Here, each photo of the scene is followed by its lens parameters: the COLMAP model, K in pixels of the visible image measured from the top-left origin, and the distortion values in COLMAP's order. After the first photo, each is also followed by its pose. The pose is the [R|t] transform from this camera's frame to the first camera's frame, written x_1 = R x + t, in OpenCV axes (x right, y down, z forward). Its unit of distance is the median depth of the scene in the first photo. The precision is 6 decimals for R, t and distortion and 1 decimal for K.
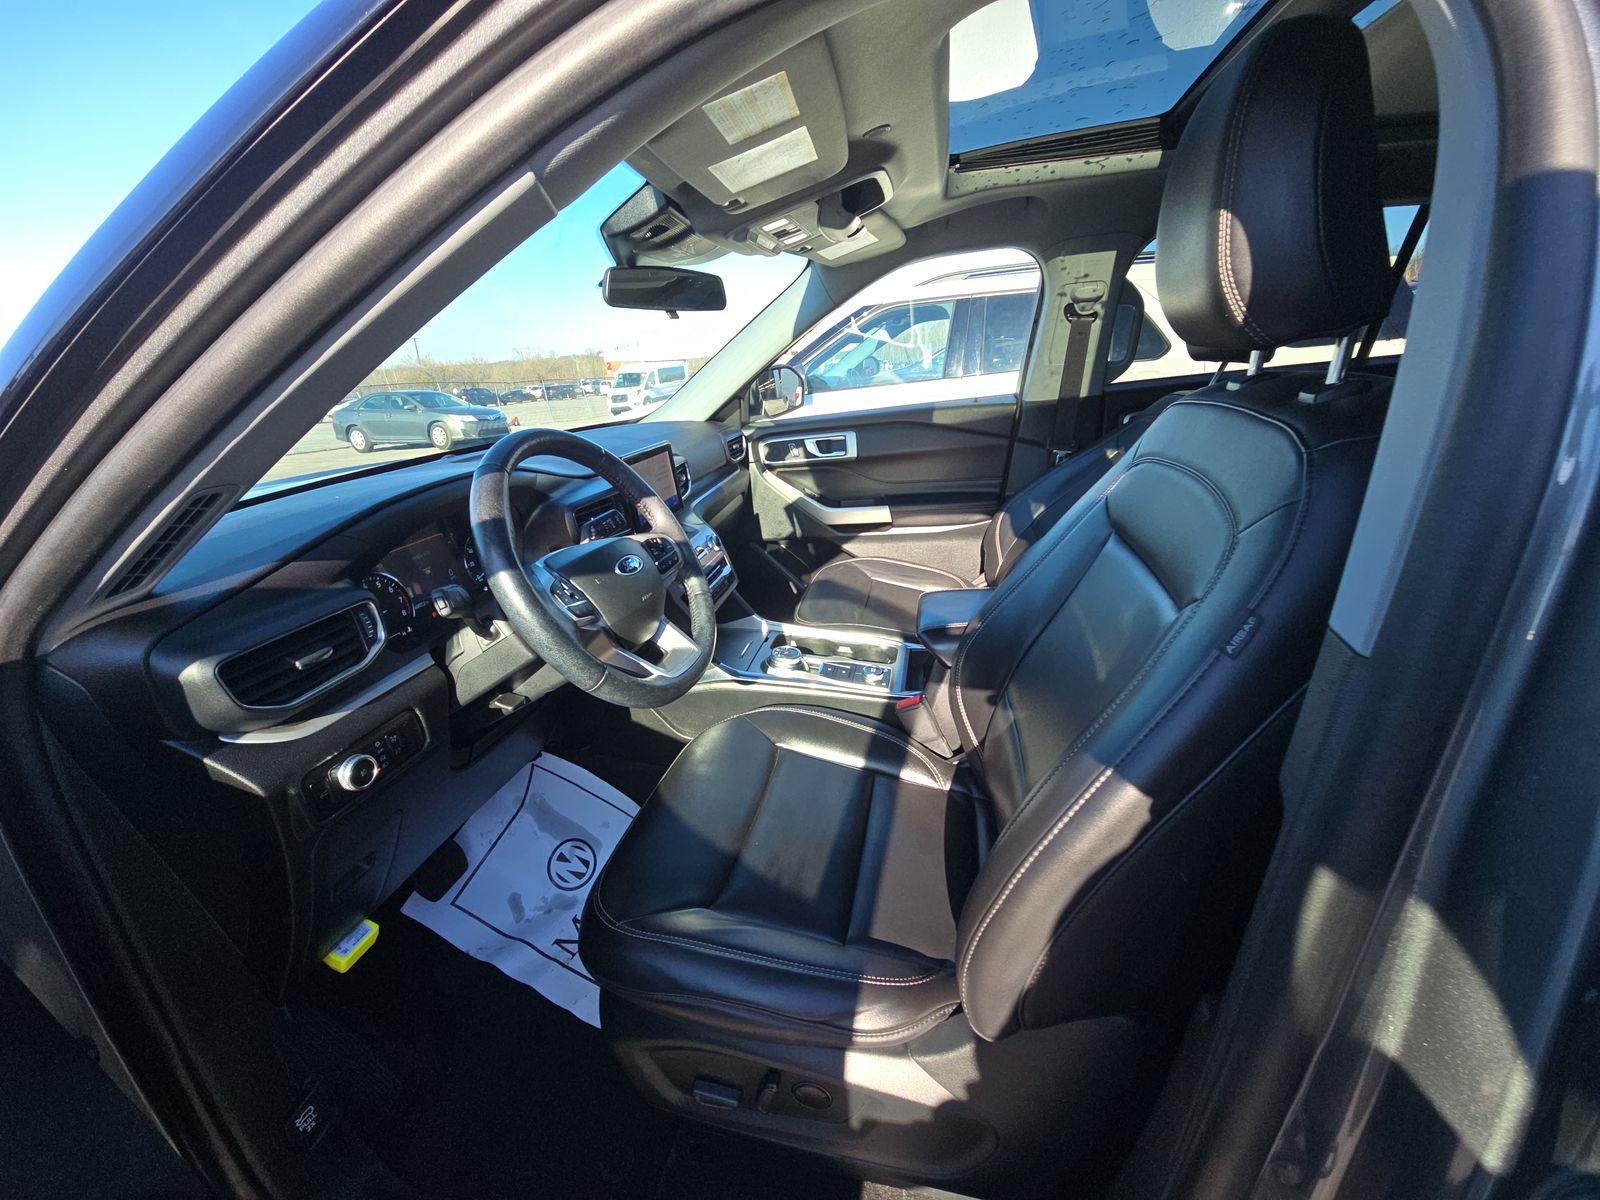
lens RADIAL K [[655.5, 0, 790.3], [0, 655.5, 605.6], [0, 0, 1]] dist [-0.003338, -0.000196]
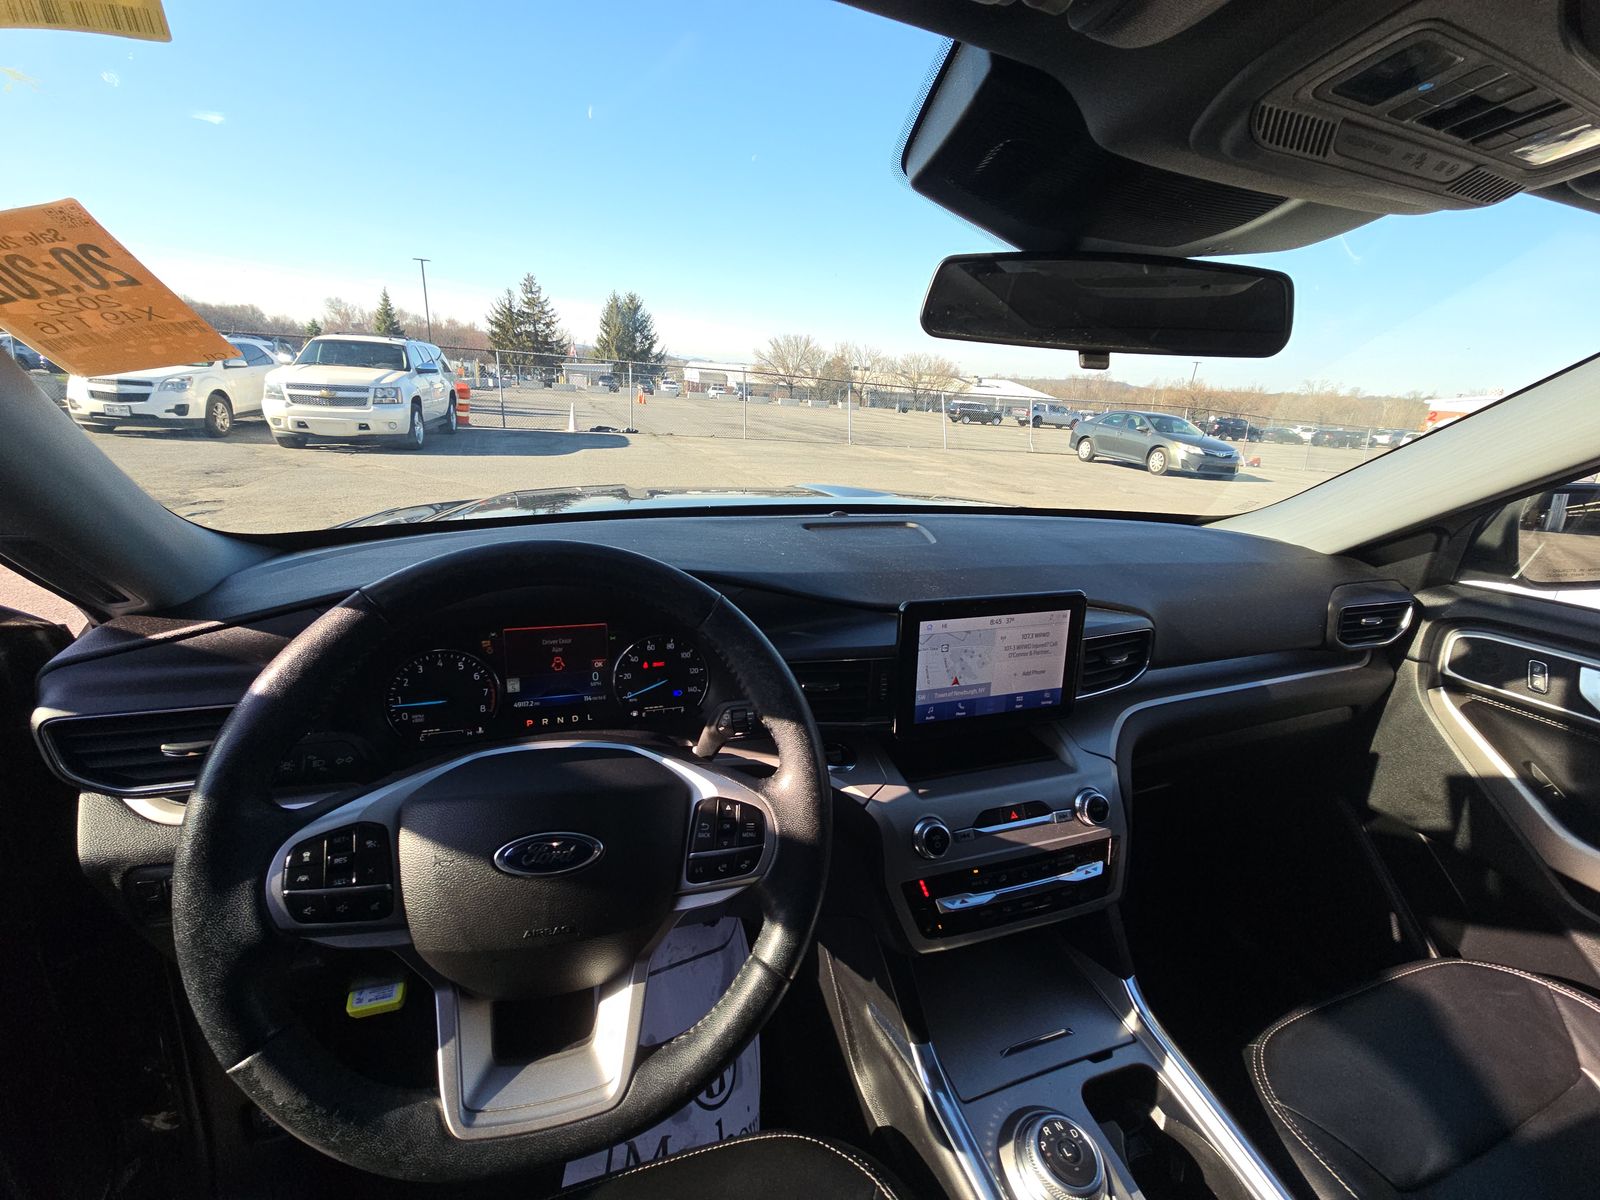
lens RADIAL K [[655.5, 0, 803.4], [0, 655.5, 595.1], [0, 0, 1]] dist [-0.003338, -0.000196]
pose [[0.517843, 0.351104, -0.780106, 0.070546], [-0.383720, 0.910348, 0.155005, -0.162798], [0.764590, 0.219074, 0.606142, 0.342790]]
